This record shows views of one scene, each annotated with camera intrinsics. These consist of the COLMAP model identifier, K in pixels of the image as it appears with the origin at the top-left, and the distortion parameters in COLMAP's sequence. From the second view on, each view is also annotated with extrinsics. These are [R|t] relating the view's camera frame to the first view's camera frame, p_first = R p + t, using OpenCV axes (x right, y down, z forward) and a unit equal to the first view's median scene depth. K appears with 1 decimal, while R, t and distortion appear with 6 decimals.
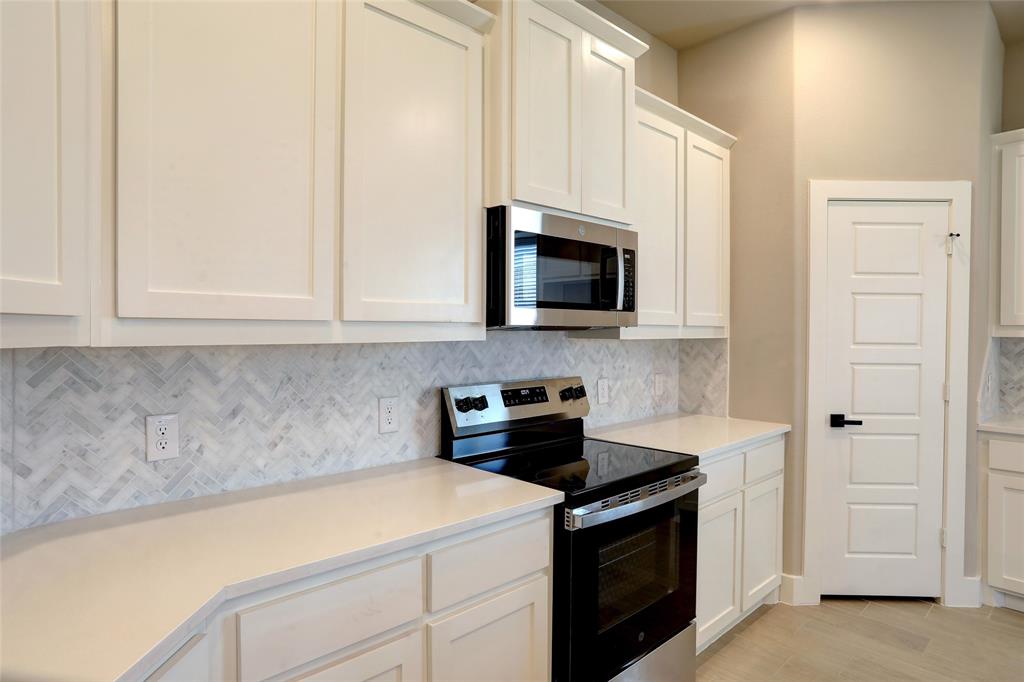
lens RADIAL K [[582.8, 0, 509.2], [0, 582.8, 335.7], [0, 0, 1]] dist [-0.079113, 0.056204]
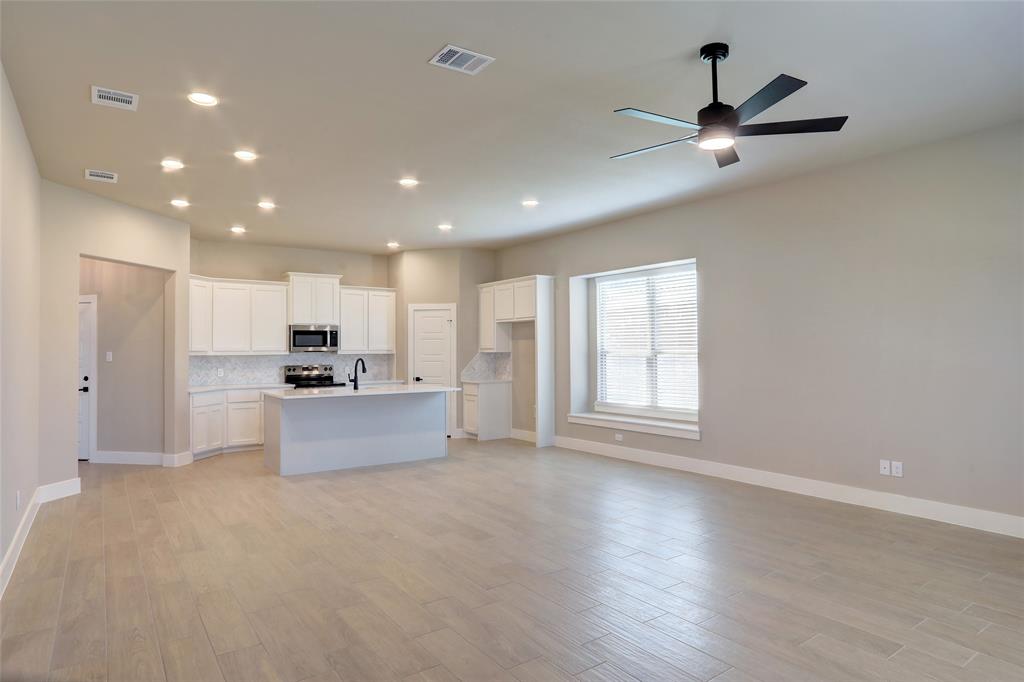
lens RADIAL K [[582.8, 0, 509.2], [0, 582.8, 335.7], [0, 0, 1]] dist [-0.079113, 0.056204]
pose [[0.990925, -0.014447, -0.133635, 1.969294], [0.009979, 0.999371, -0.034040, 0.028809], [0.134043, 0.032398, 0.990446, -2.798231]]
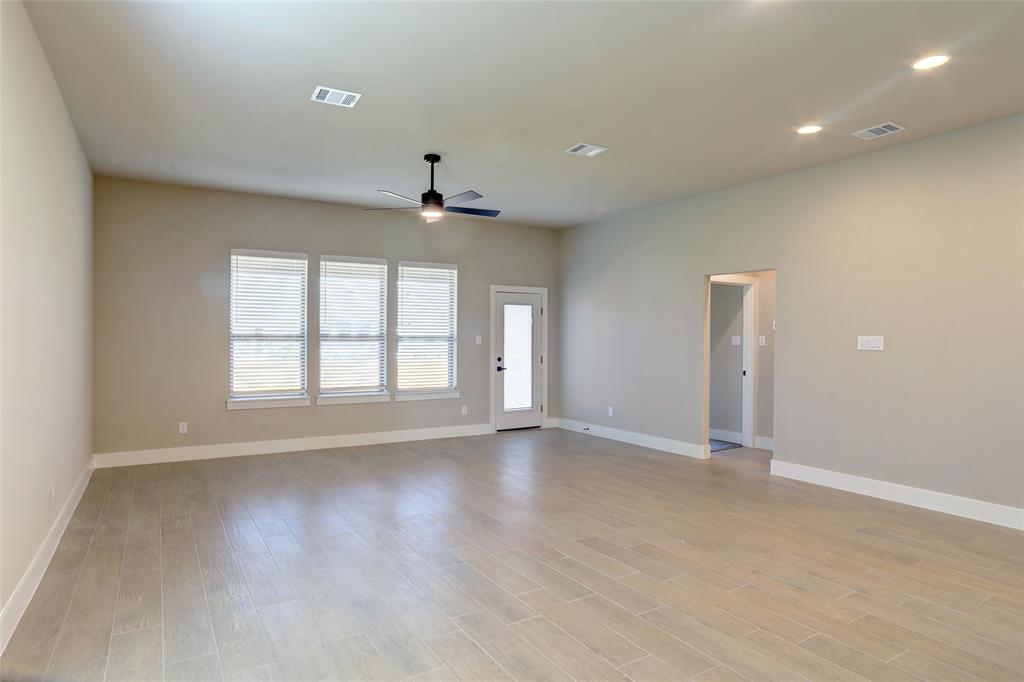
lens RADIAL K [[582.8, 0, 509.2], [0, 582.8, 335.7], [0, 0, 1]] dist [-0.079113, 0.056204]
pose [[-0.978938, -0.007895, 0.204005, 1.497919], [-0.006688, 0.999956, 0.006606, -0.004398], [-0.204048, 0.005103, -0.978948, 0.875200]]
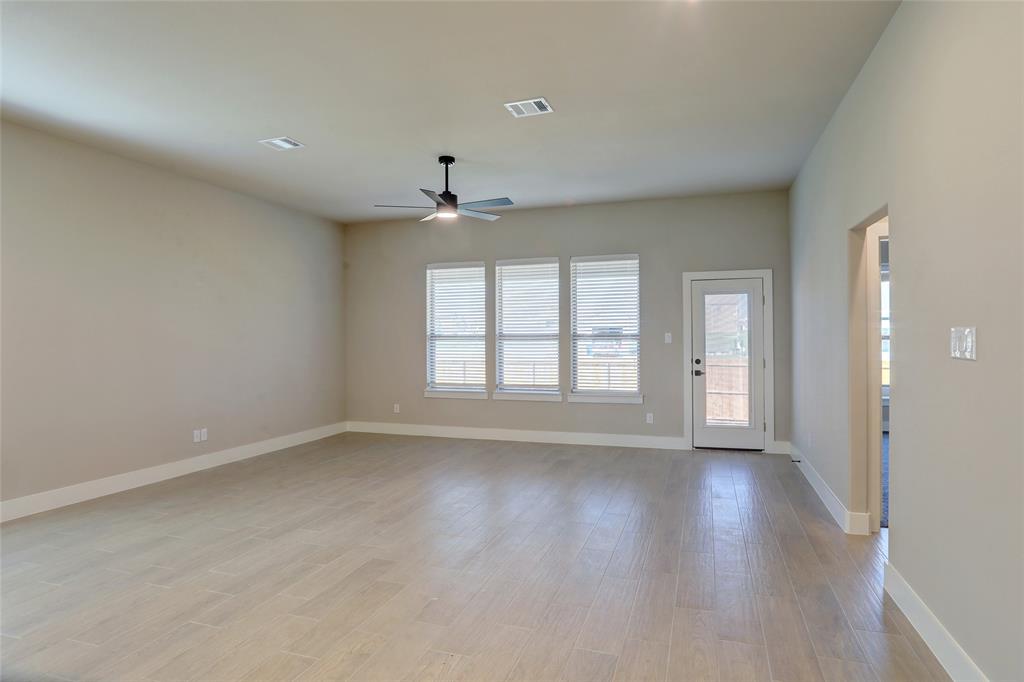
lens RADIAL K [[582.8, 0, 509.2], [0, 582.8, 335.7], [0, 0, 1]] dist [-0.079113, 0.056204]
pose [[-0.467406, -0.000688, 0.884042, 0.055330], [0.012100, 0.999901, 0.007176, 0.001390], [-0.883960, 0.014051, -0.467352, -0.475576]]
